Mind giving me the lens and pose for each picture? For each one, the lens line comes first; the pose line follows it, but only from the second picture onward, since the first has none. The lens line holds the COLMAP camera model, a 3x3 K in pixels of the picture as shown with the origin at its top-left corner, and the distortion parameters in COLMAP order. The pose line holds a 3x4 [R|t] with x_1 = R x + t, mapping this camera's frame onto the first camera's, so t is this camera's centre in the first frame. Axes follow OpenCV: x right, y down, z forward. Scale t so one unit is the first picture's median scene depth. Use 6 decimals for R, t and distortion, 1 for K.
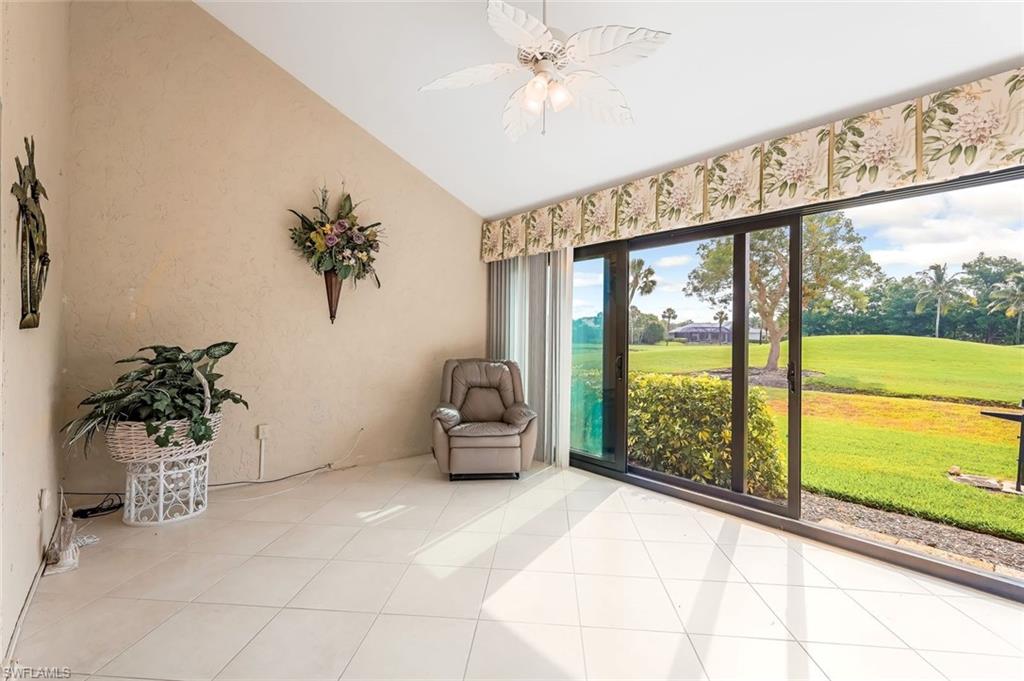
lens RADIAL K [[445.6, 0, 509.0], [0, 445.6, 334.1], [0, 0, 1]] dist [0.001123, -0.001323]
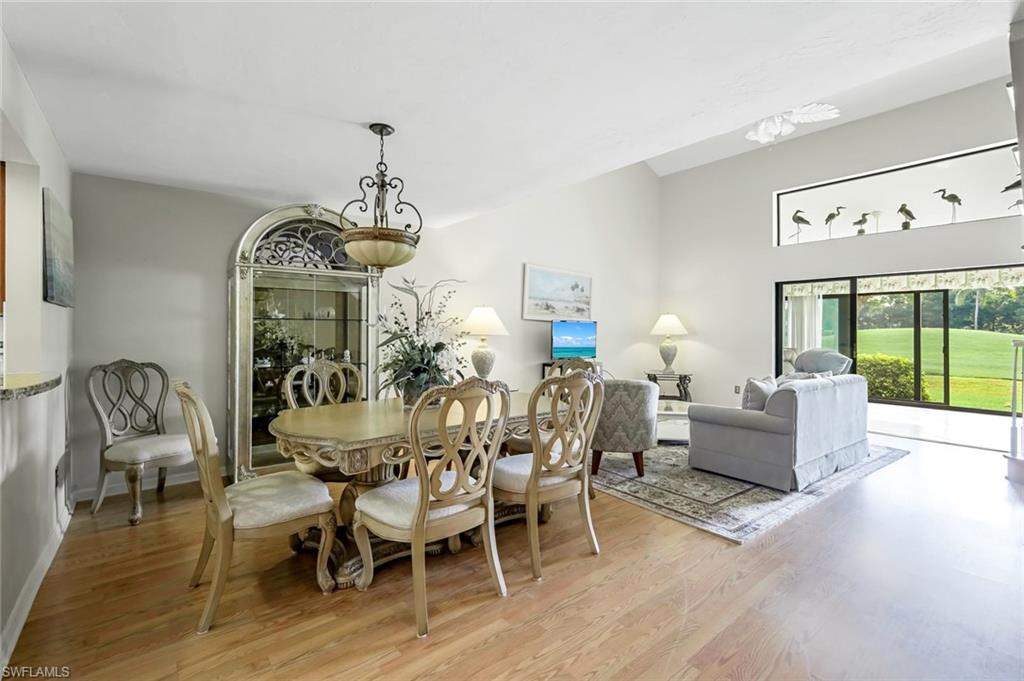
lens RADIAL K [[445.6, 0, 519.6], [0, 445.6, 326.6], [0, 0, 1]] dist [0.001123, -0.001323]
pose [[0.999520, -0.010179, -0.029271, -1.111215], [0.009987, 0.999928, -0.006689, -0.034369], [0.029337, 0.006393, 0.999549, -1.046462]]
